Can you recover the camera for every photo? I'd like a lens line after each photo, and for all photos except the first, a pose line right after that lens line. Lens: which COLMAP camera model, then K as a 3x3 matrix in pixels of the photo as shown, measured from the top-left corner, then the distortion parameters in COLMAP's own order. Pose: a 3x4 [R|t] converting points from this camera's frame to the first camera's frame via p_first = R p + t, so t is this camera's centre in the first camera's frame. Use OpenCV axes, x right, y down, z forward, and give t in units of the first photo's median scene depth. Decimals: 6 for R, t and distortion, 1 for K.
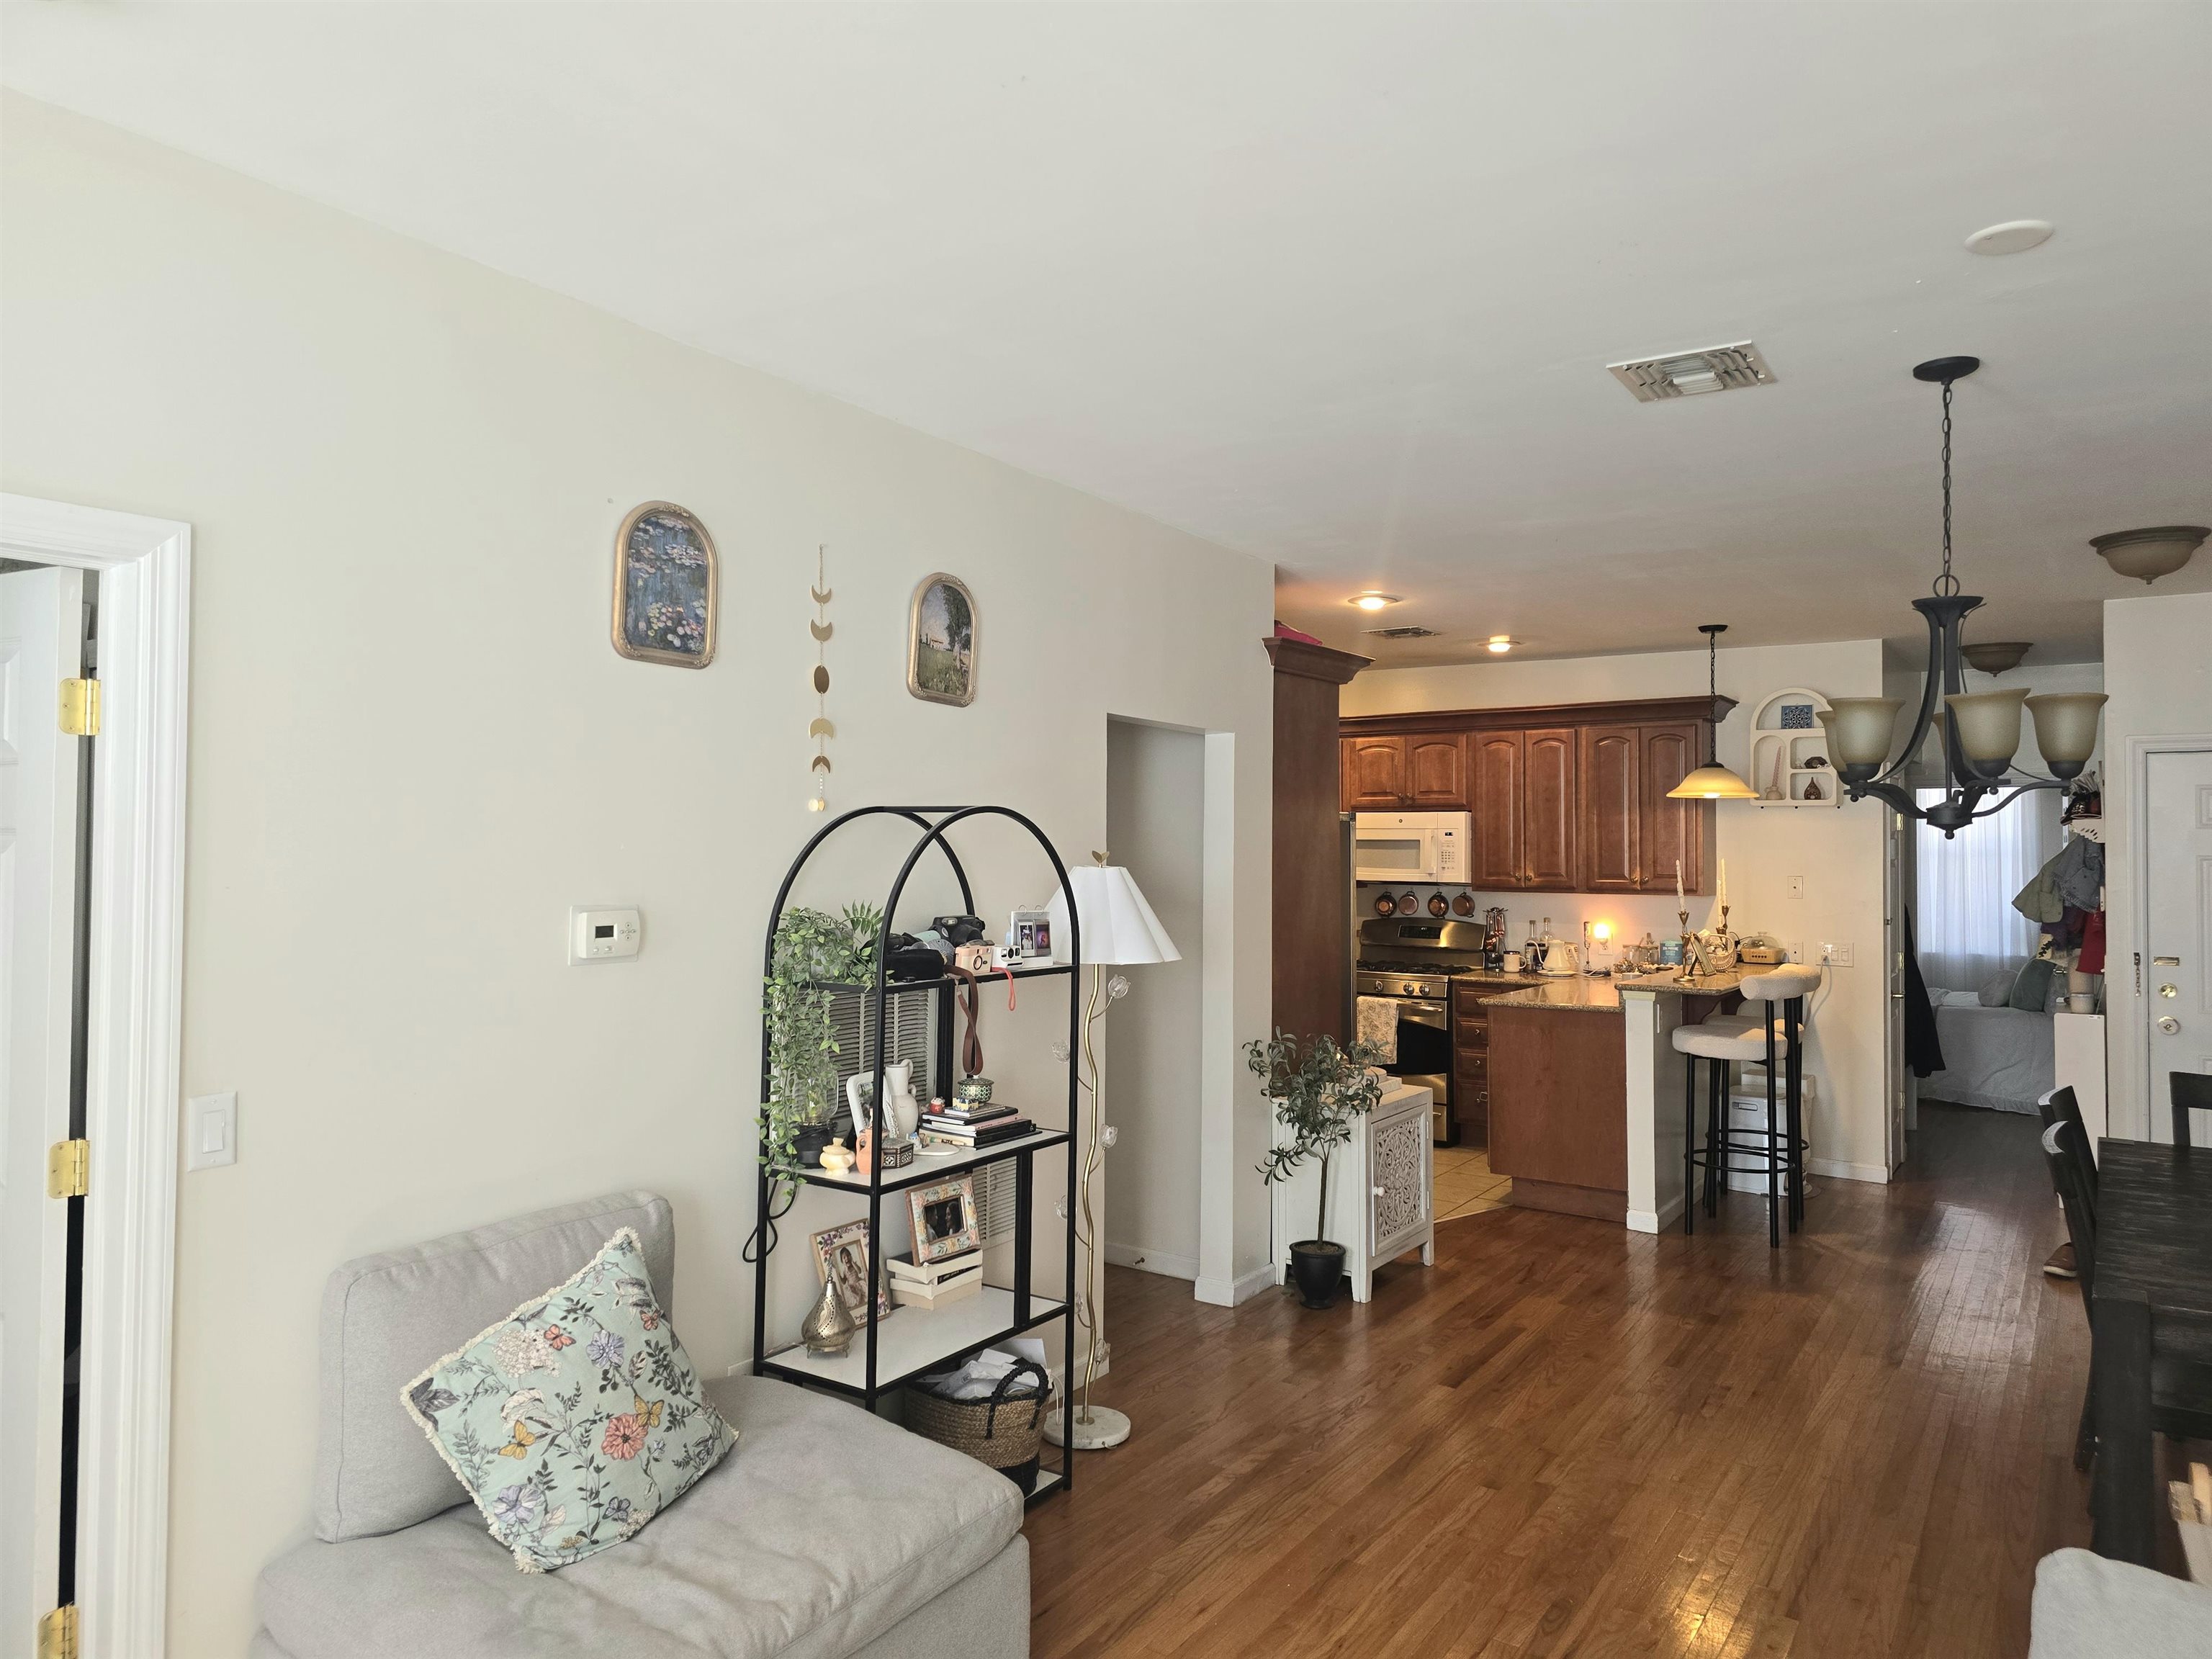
lens RADIAL K [[1485.8, 0, 1101.4], [0, 1485.8, 823.9], [0, 0, 1]] dist [0.060170, -0.054083]
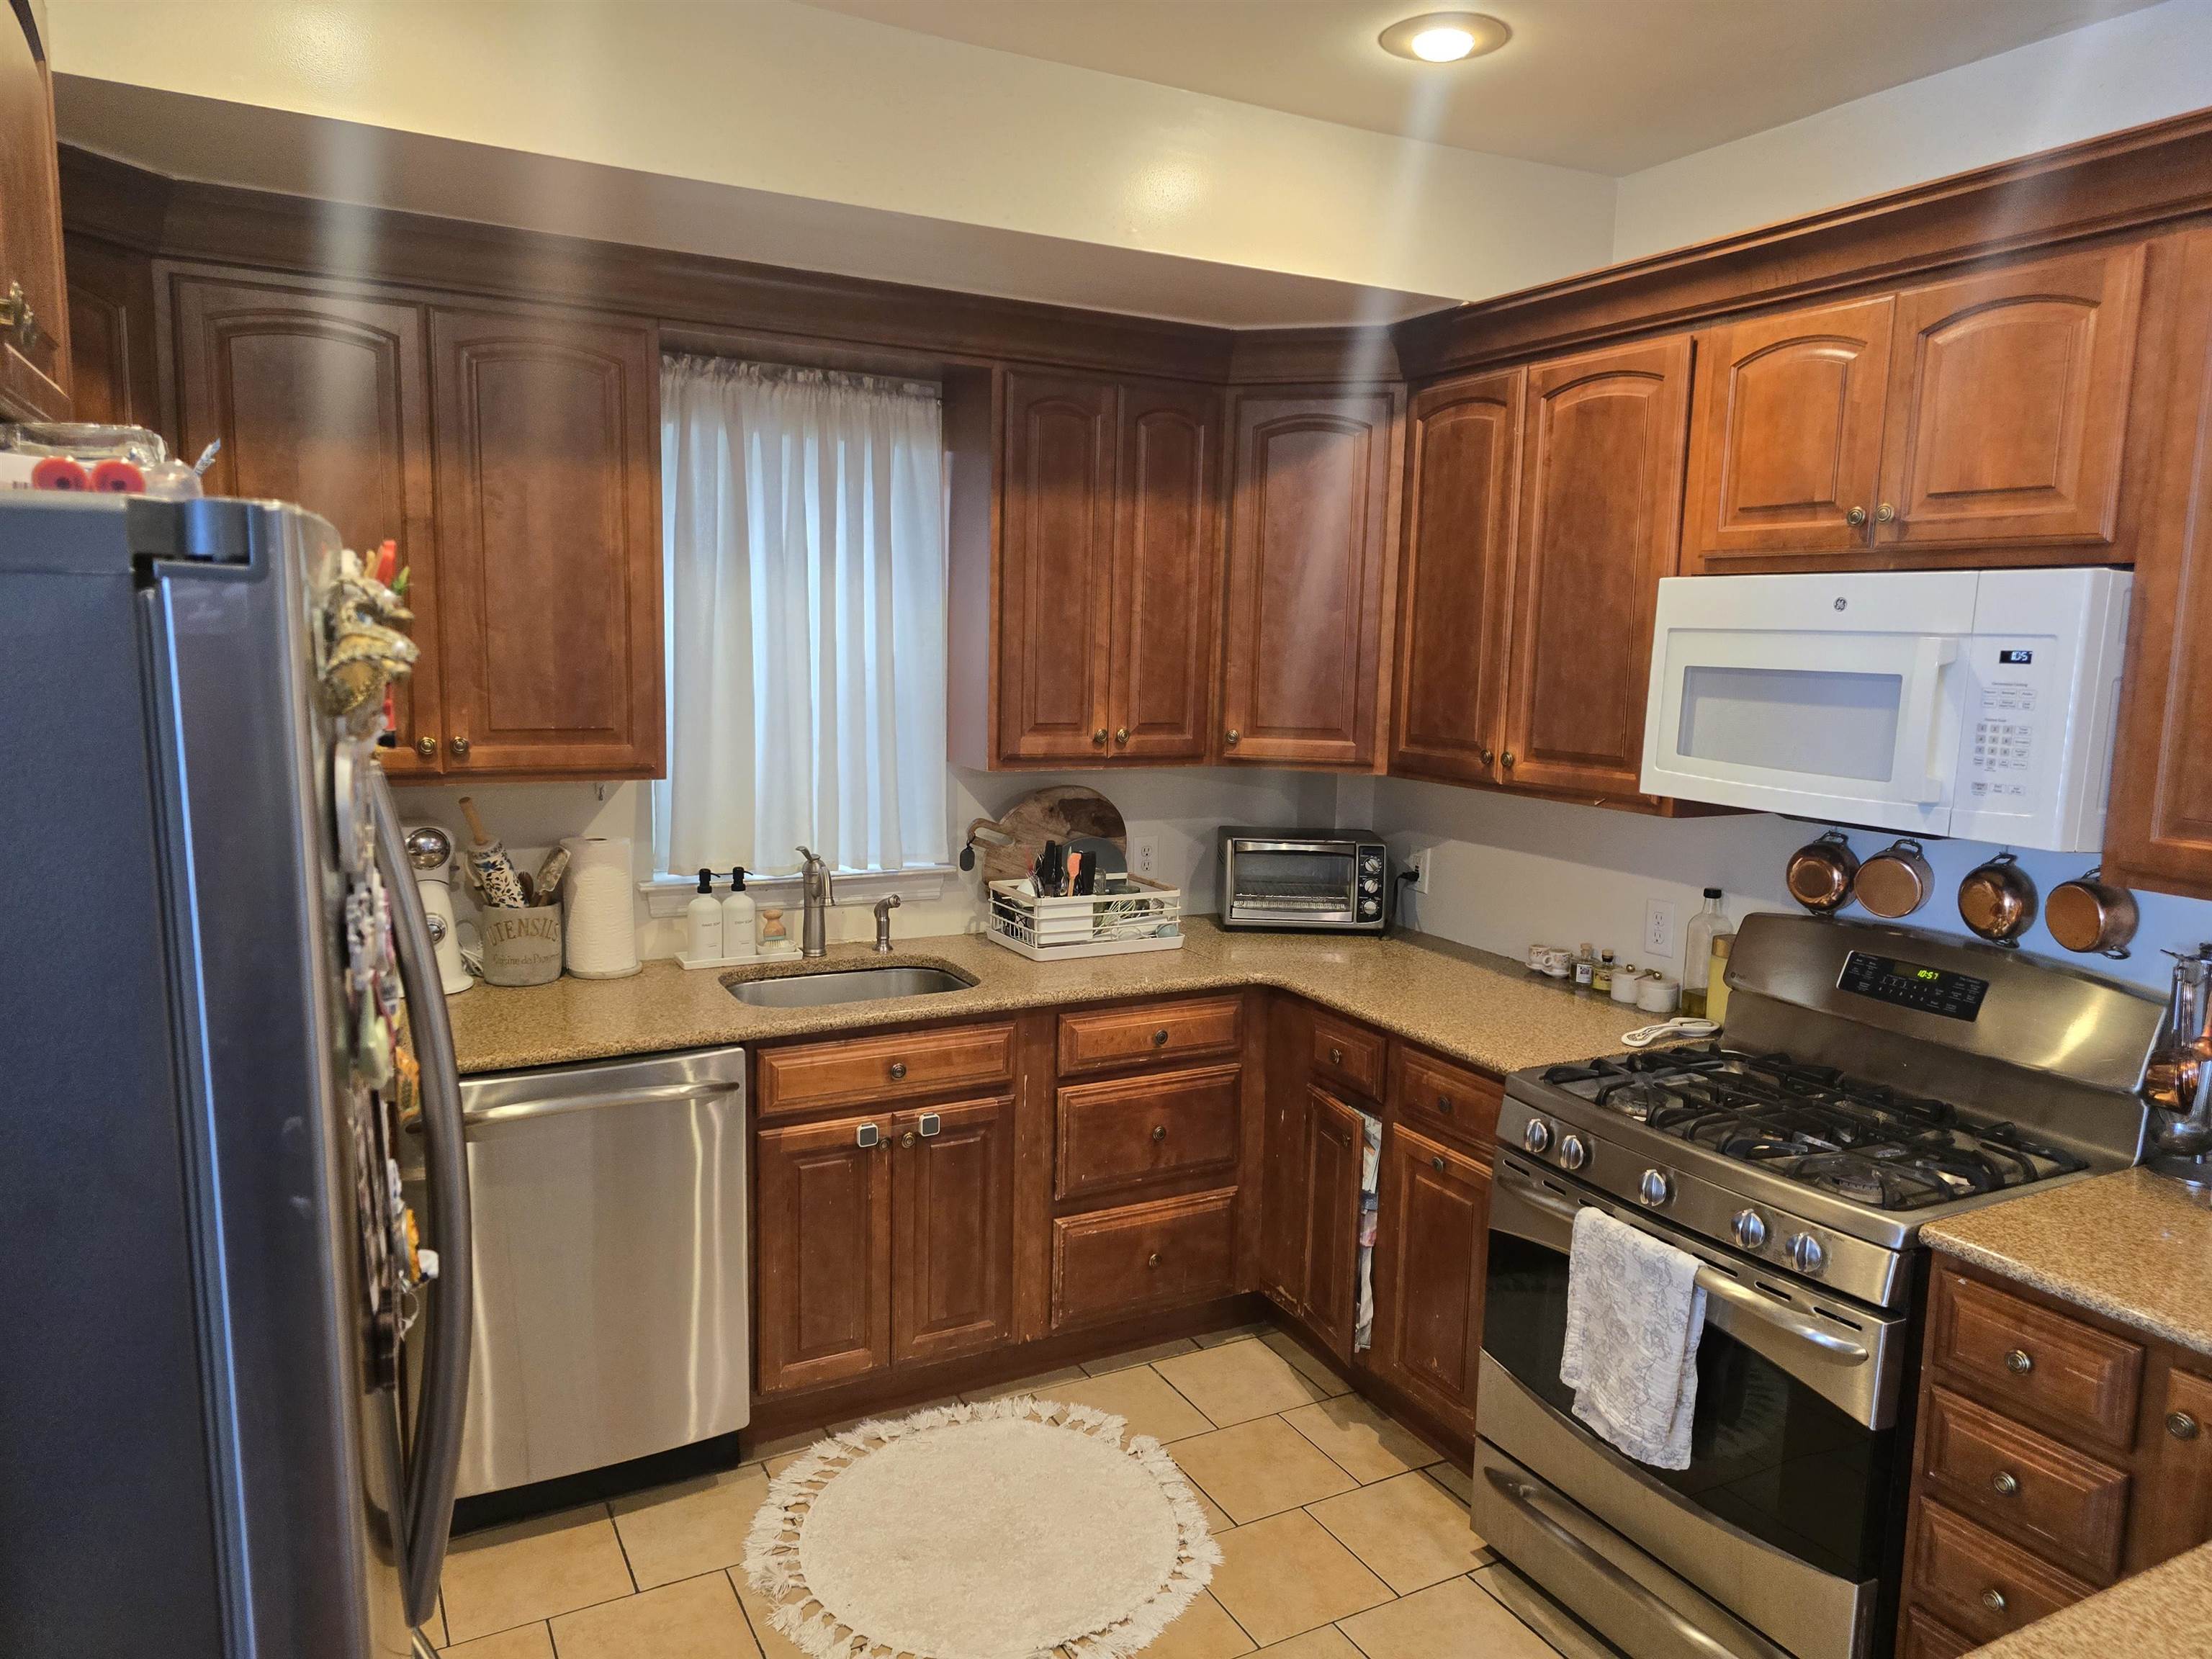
lens RADIAL K [[1485.8, 0, 1113.3], [0, 1485.8, 821.0], [0, 0, 1]] dist [0.060170, -0.054083]
pose [[0.882201, 0.077537, -0.464446, 0.216938], [-0.014443, 0.990341, 0.137898, 0.001294], [0.470652, -0.114945, 0.874799, 0.690477]]
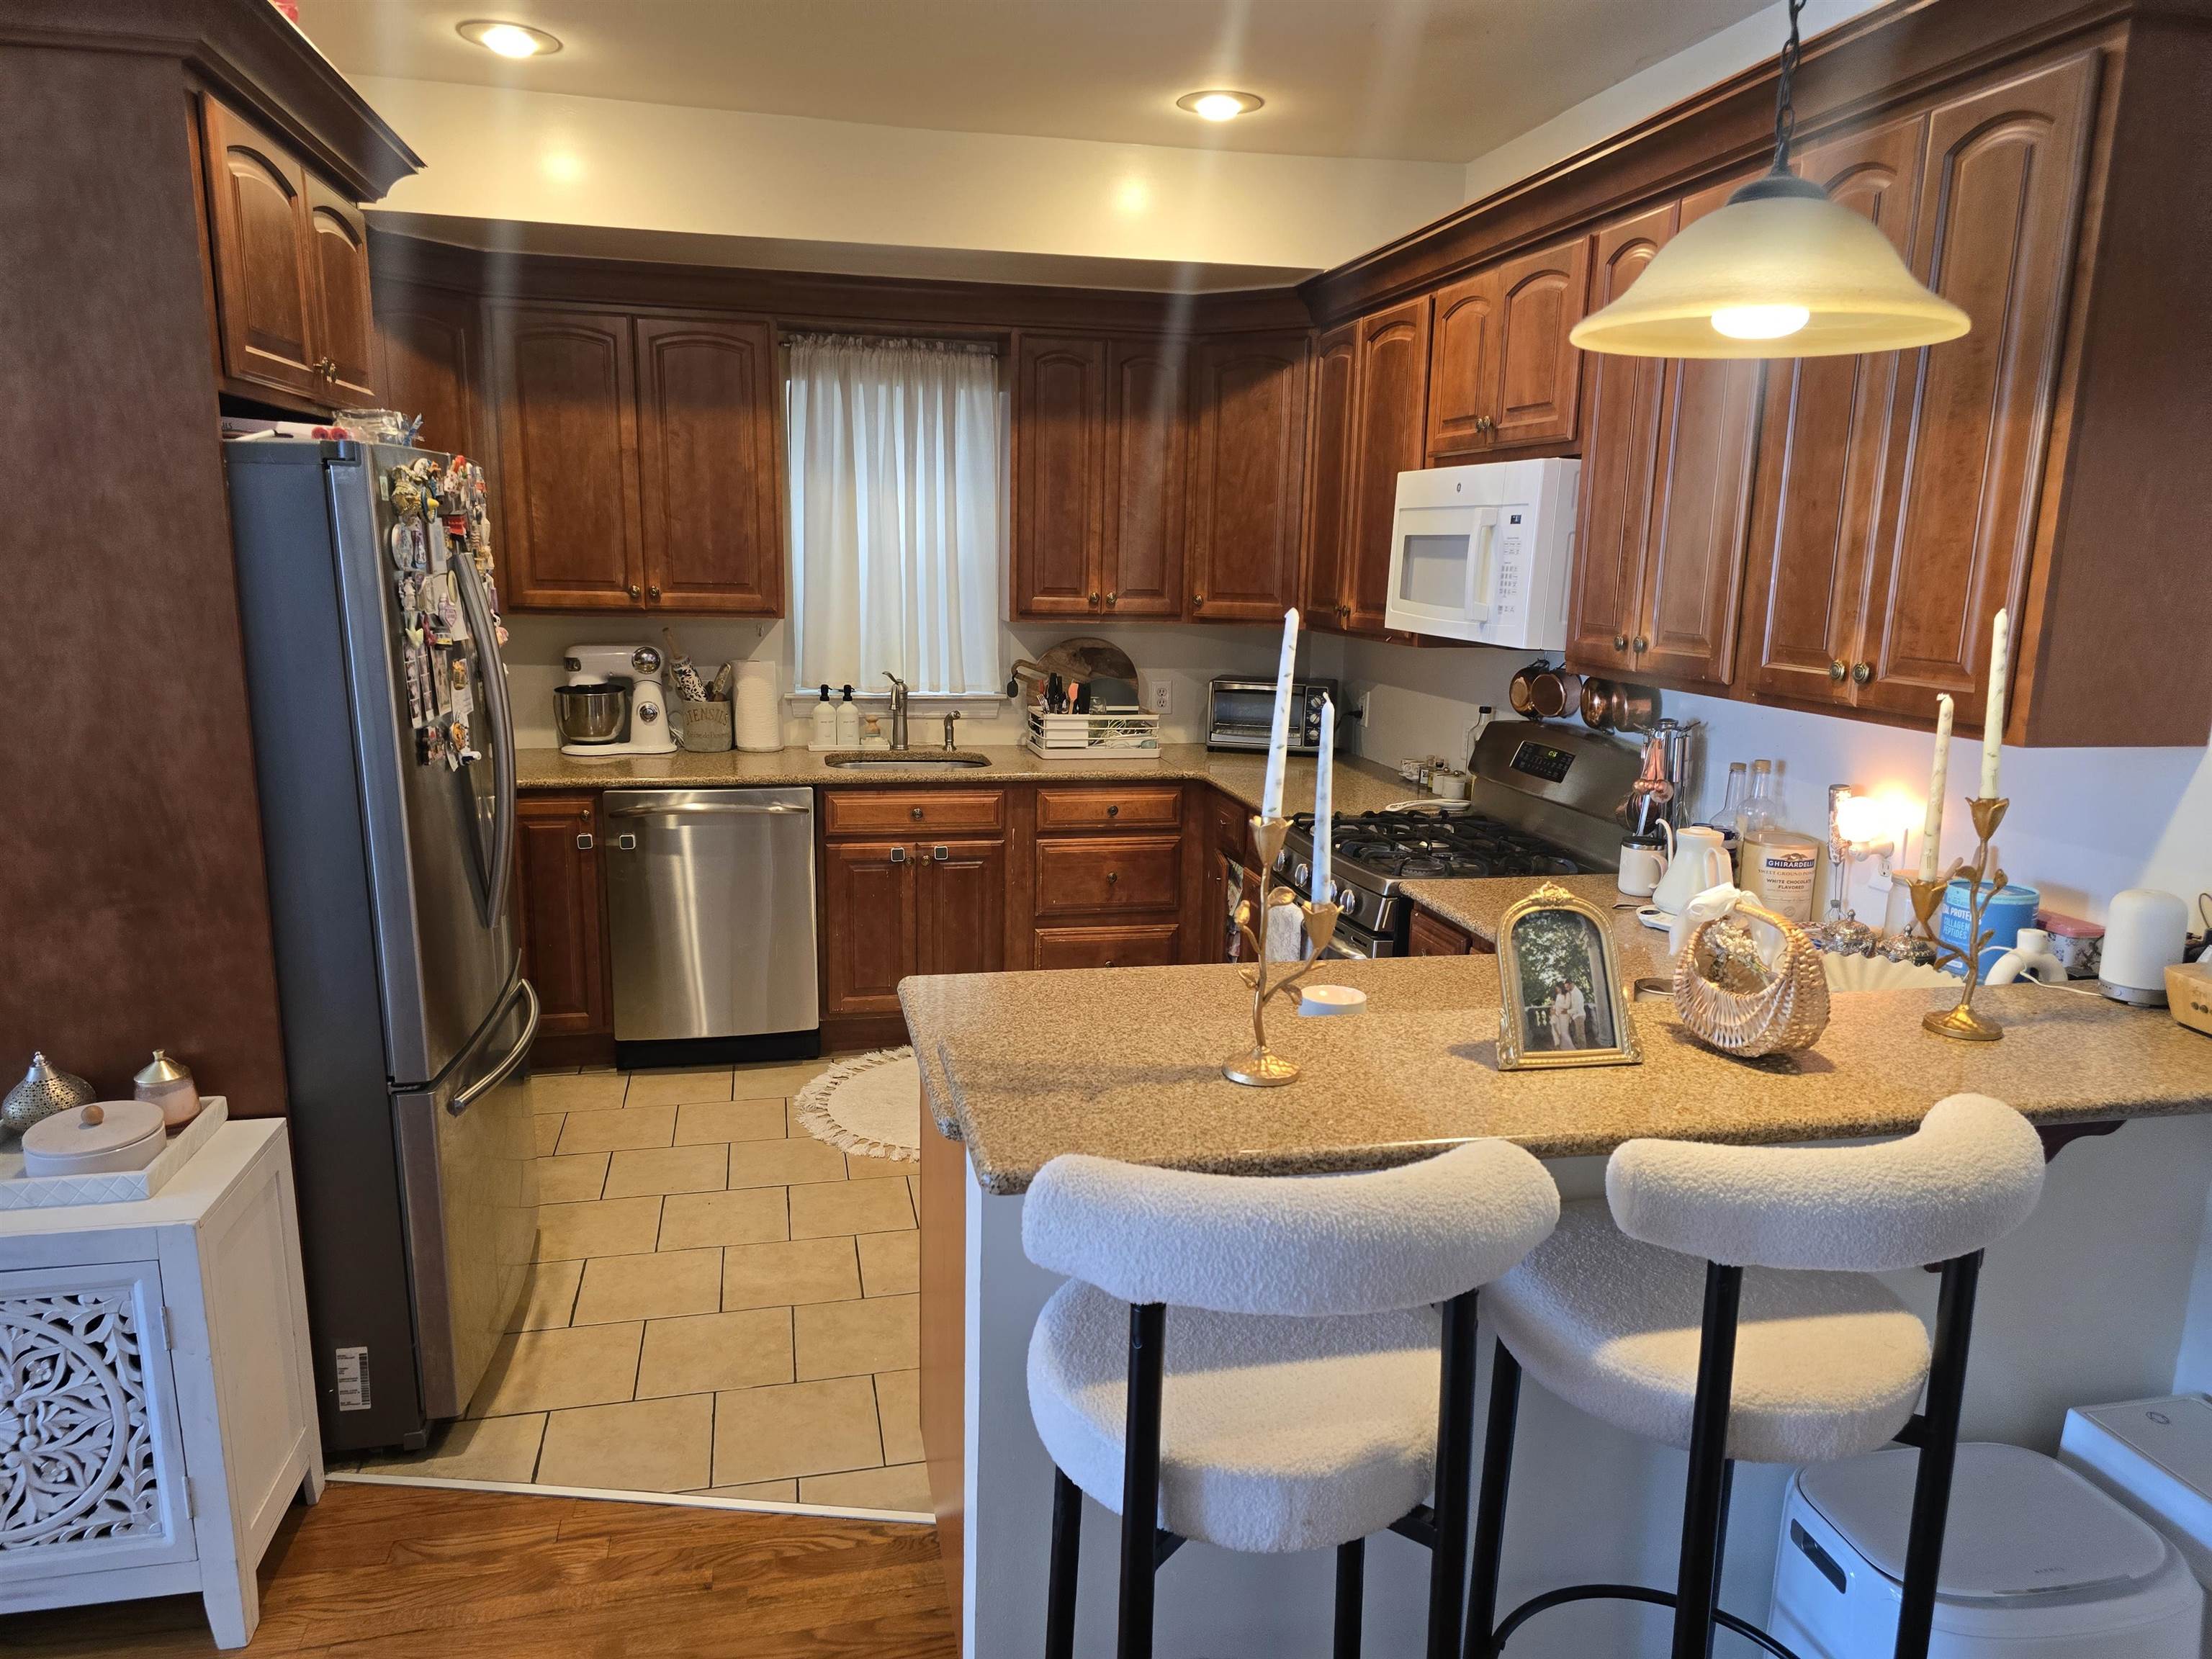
lens RADIAL K [[1485.8, 0, 1104.7], [0, 1485.8, 849.5], [0, 0, 1]] dist [0.060170, -0.054083]
pose [[0.718870, 0.148851, -0.679021, 0.428102], [-0.007014, 0.978309, 0.207033, 0.010882], [0.695109, -0.144067, 0.704321, 0.636375]]
